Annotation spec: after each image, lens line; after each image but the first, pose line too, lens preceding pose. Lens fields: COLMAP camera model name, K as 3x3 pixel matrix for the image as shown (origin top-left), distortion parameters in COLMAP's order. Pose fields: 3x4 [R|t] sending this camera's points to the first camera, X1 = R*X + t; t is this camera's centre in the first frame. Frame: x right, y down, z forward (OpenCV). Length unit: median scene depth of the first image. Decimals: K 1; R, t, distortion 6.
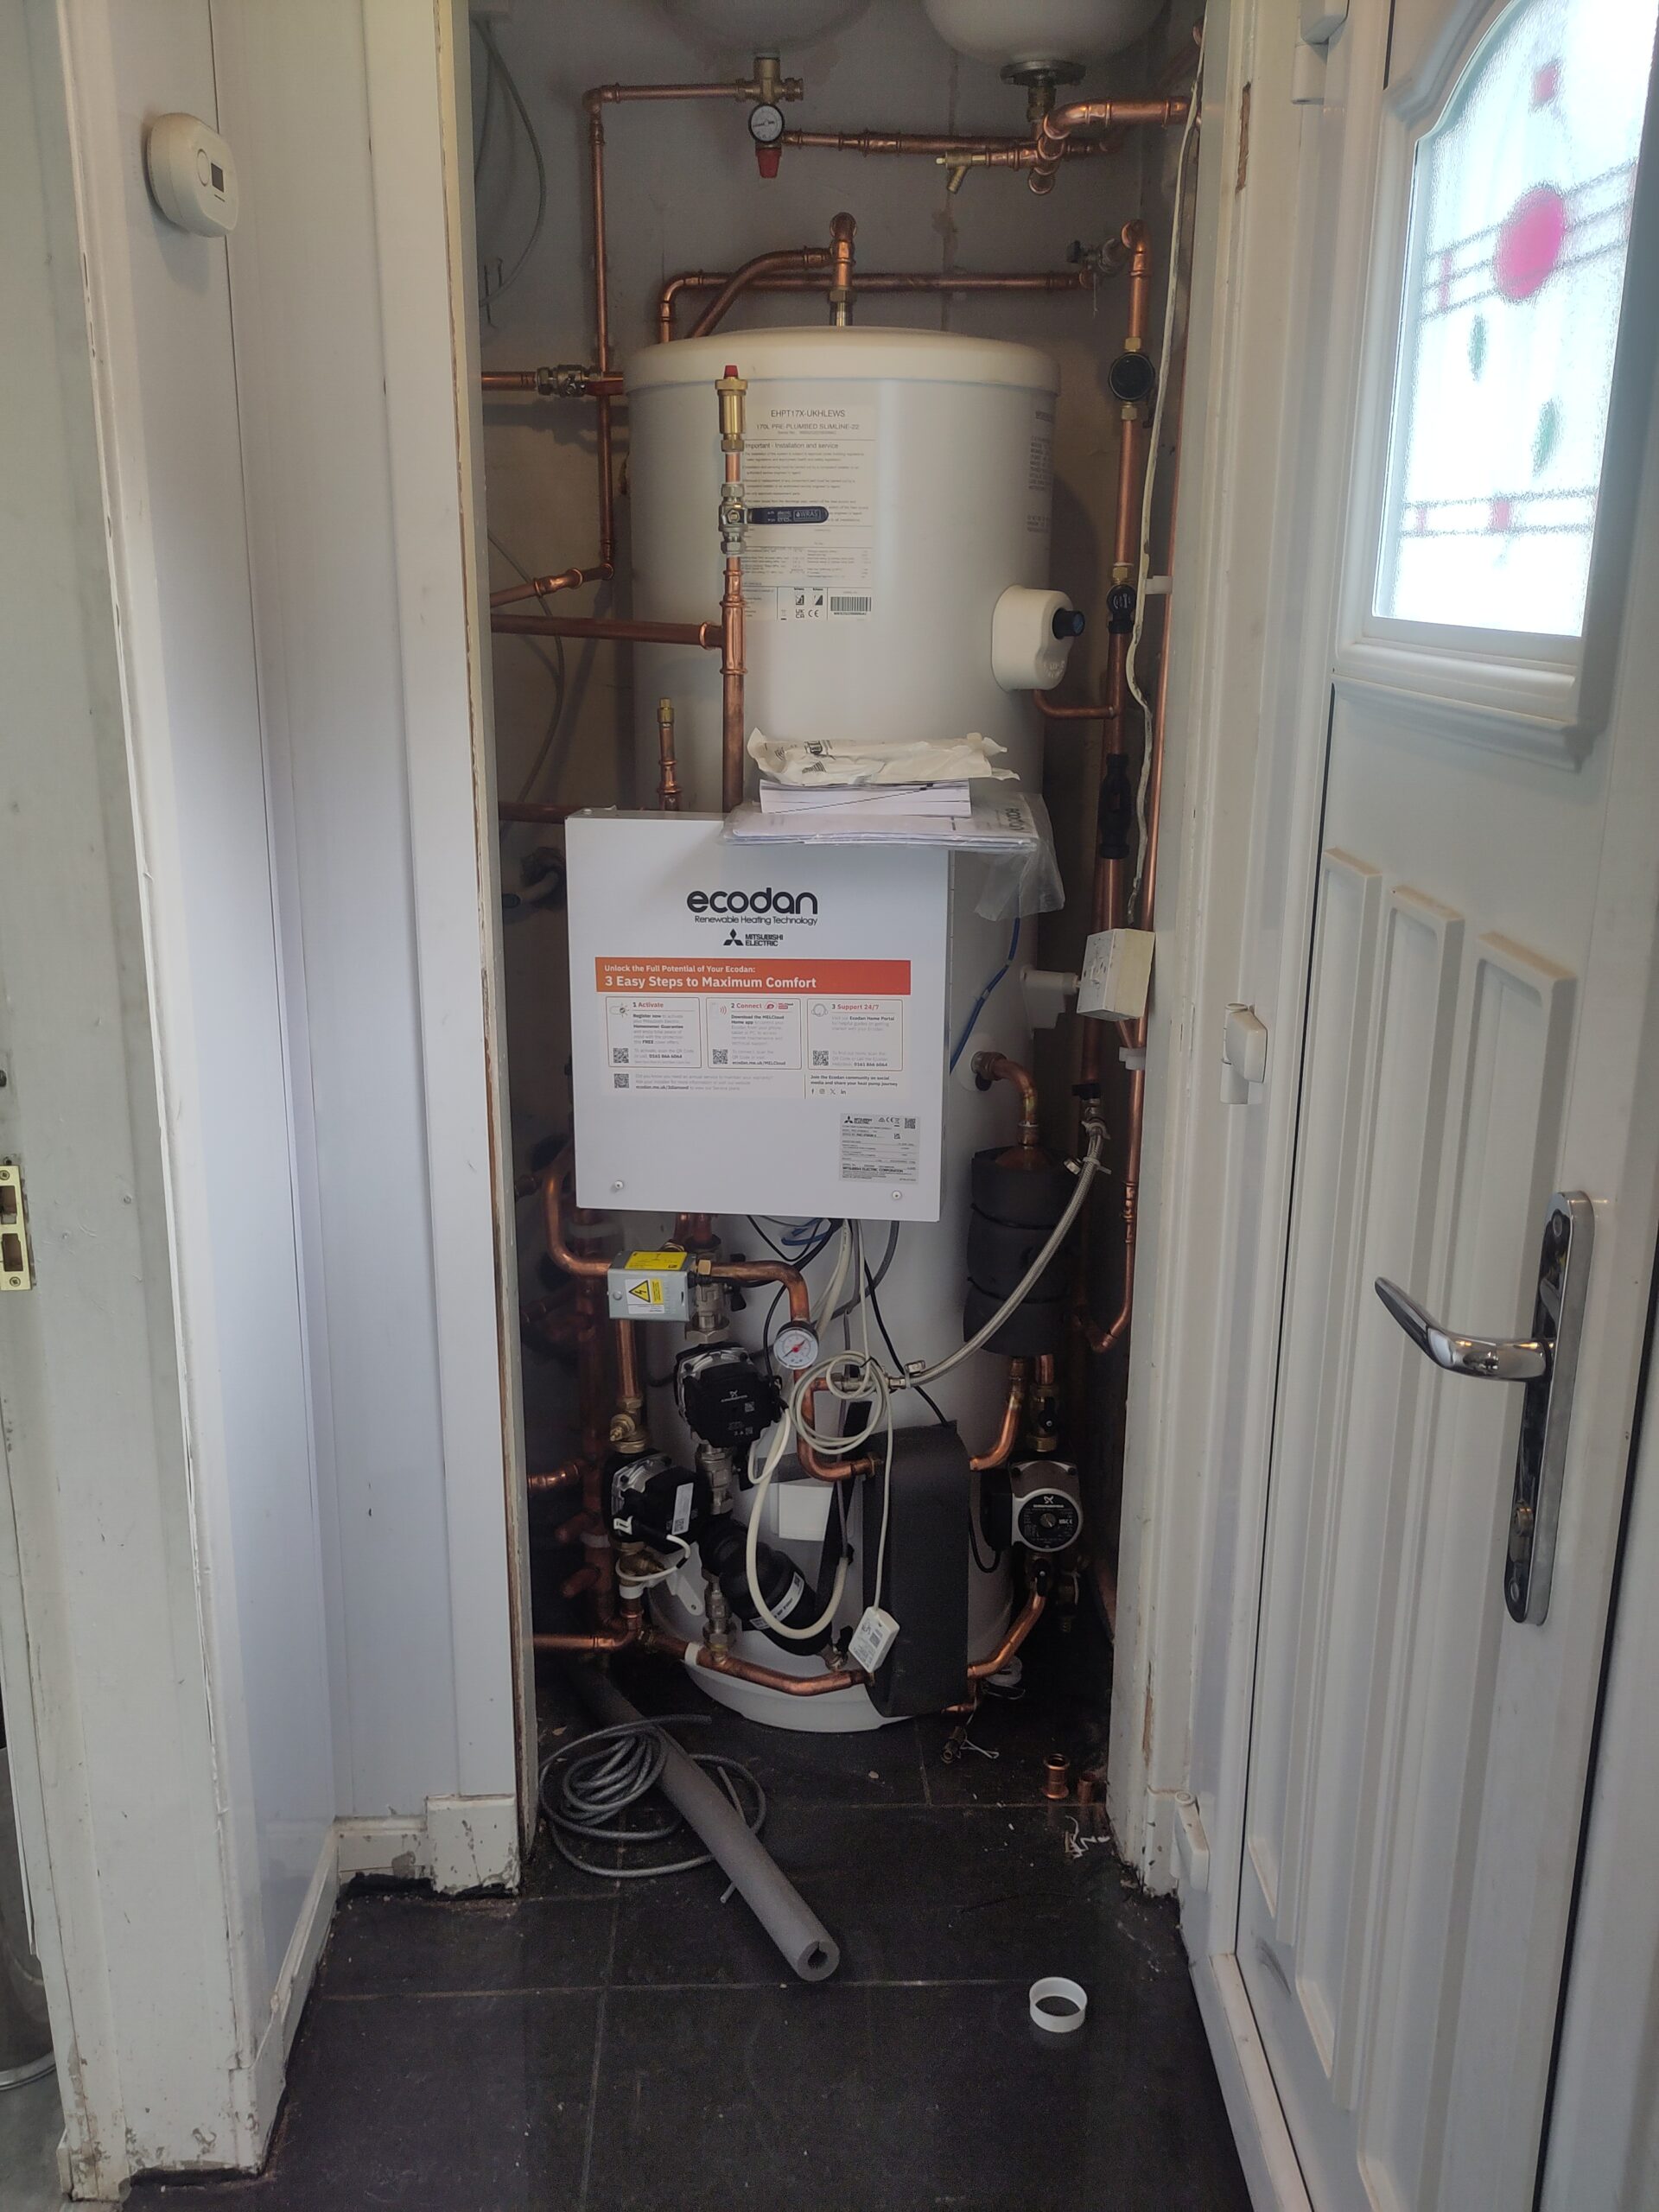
lens RADIAL K [[1954.9, 0, 838.8], [0, 1954.9, 1130.7], [0, 0, 1]] dist [0.068673, -0.068614]
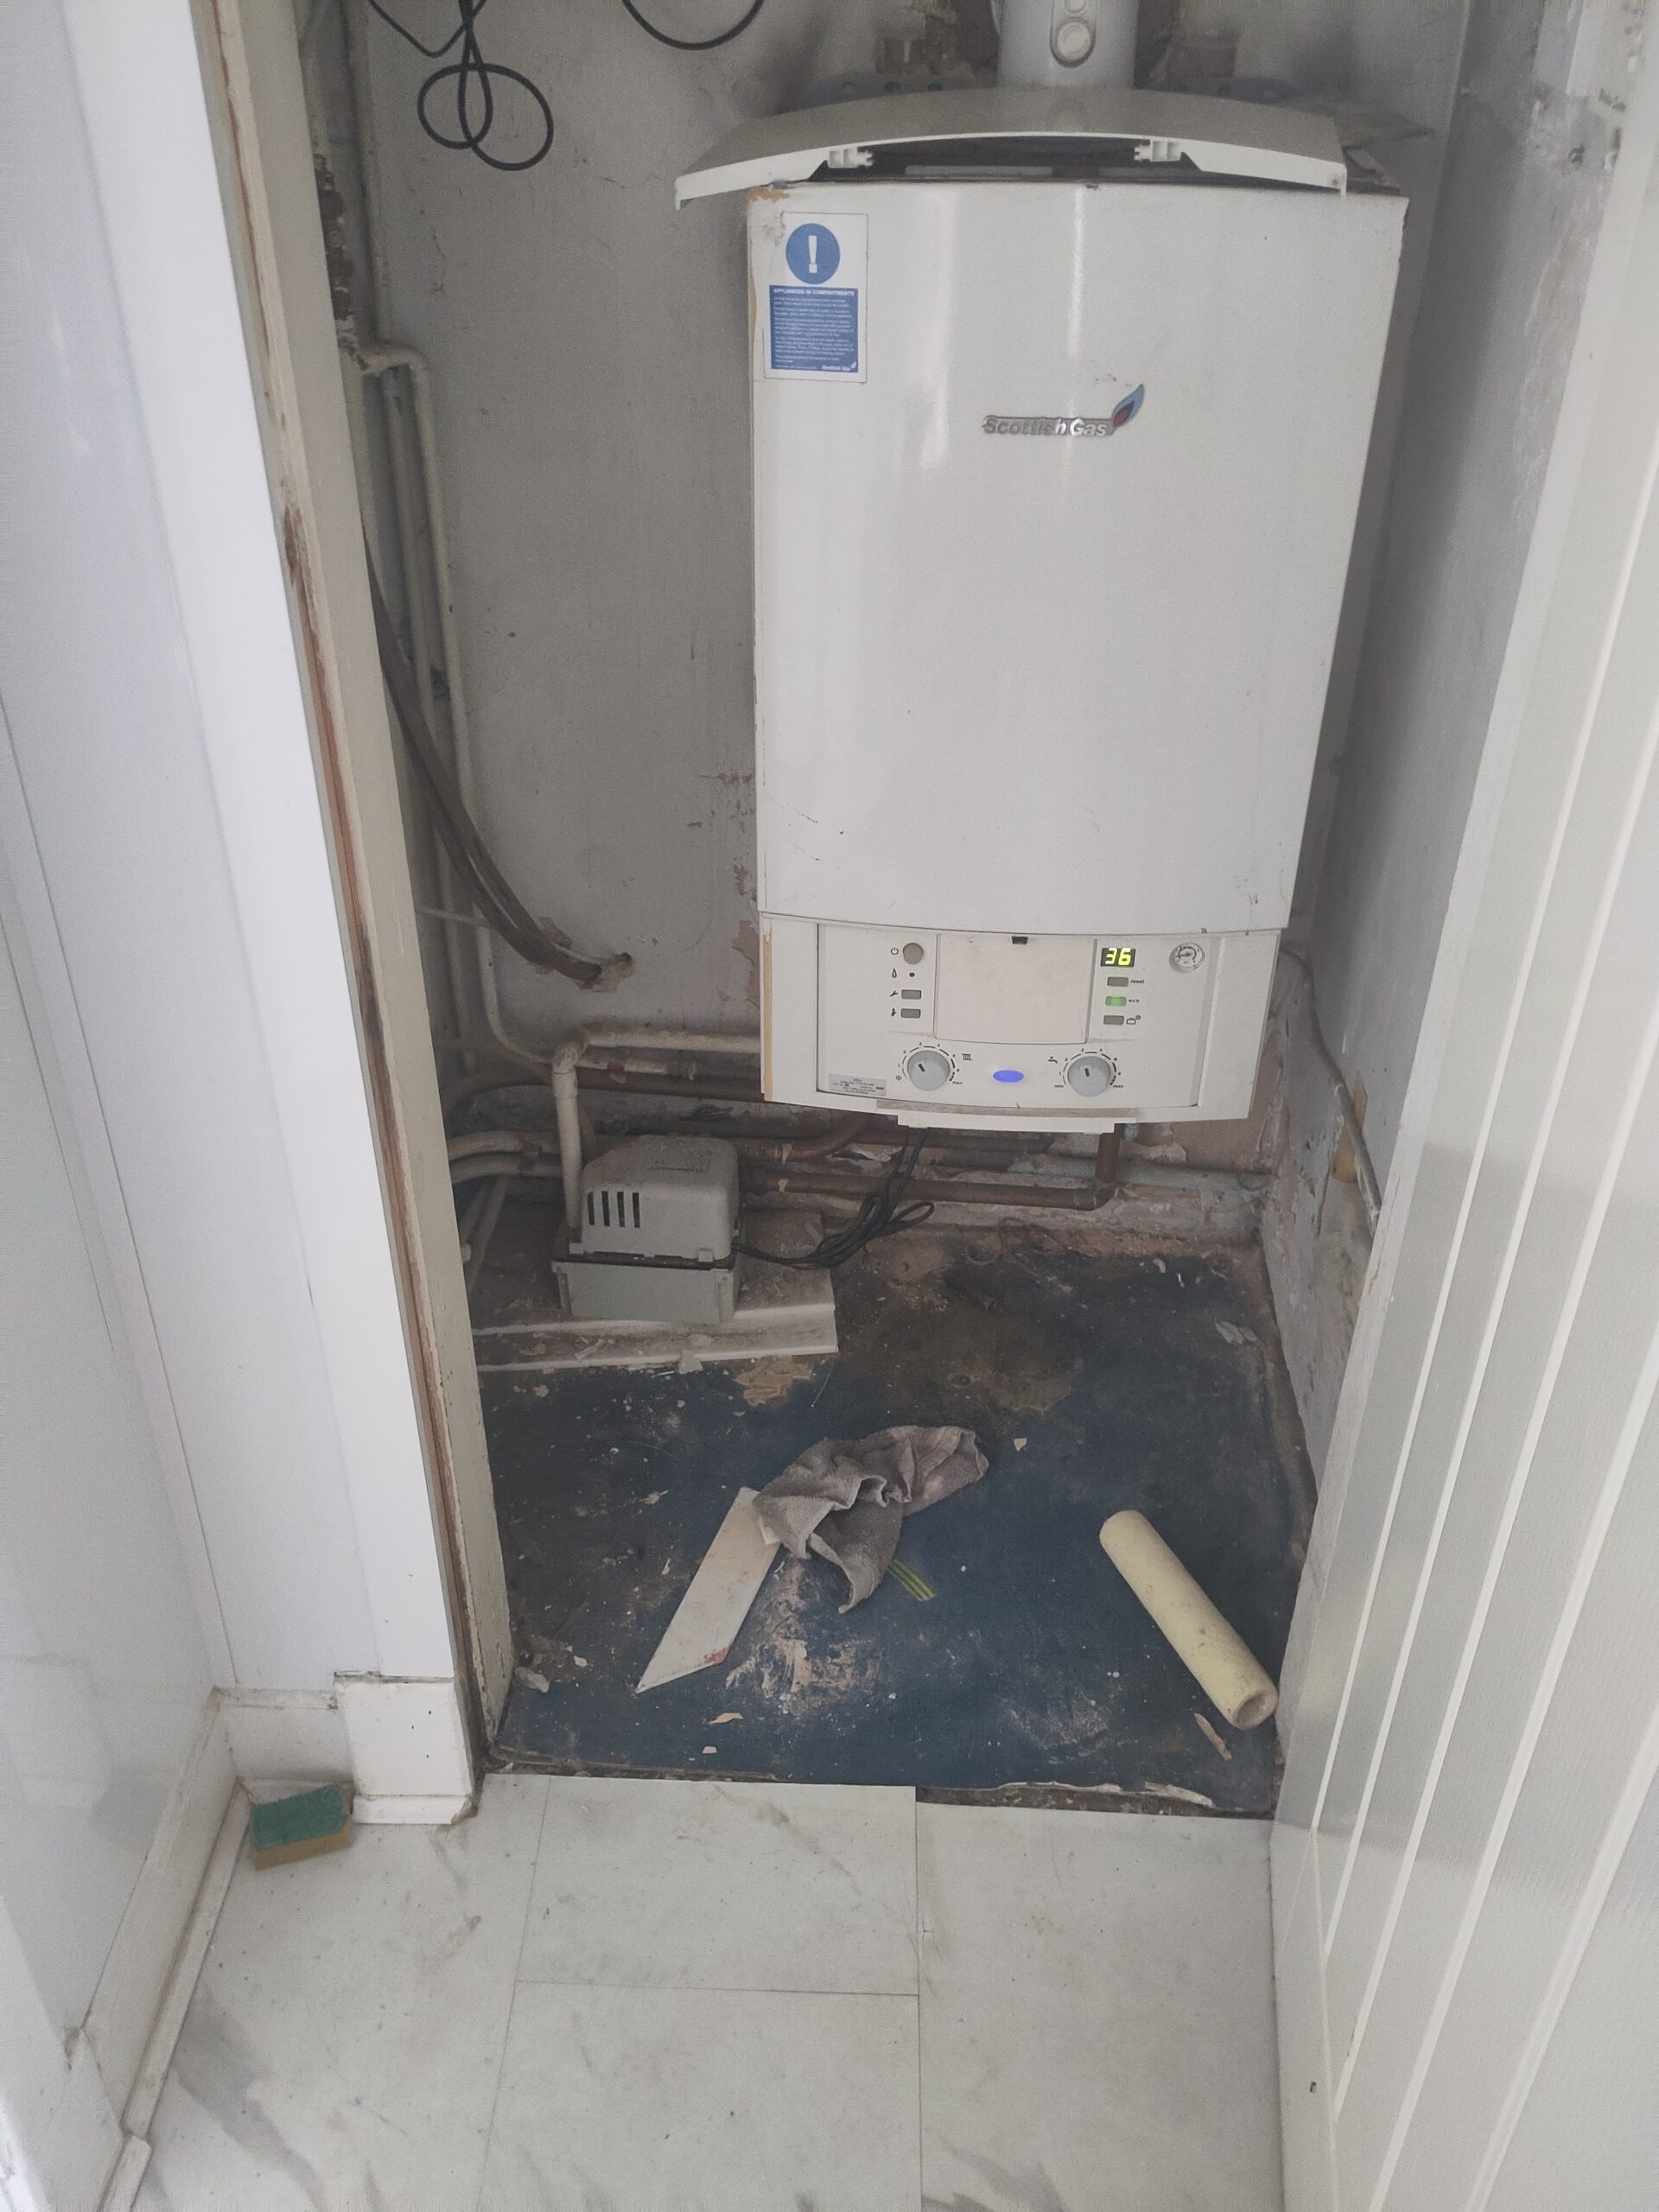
lens RADIAL K [[1954.9, 0, 827.0], [0, 1954.9, 1114.1], [0, 0, 1]] dist [0.068673, -0.068614]
pose [[0.995957, 0.052306, -0.073037, 0.014905], [-0.025766, 0.945177, 0.325542, -0.109897], [0.086061, -0.322343, 0.942703, 0.465867]]
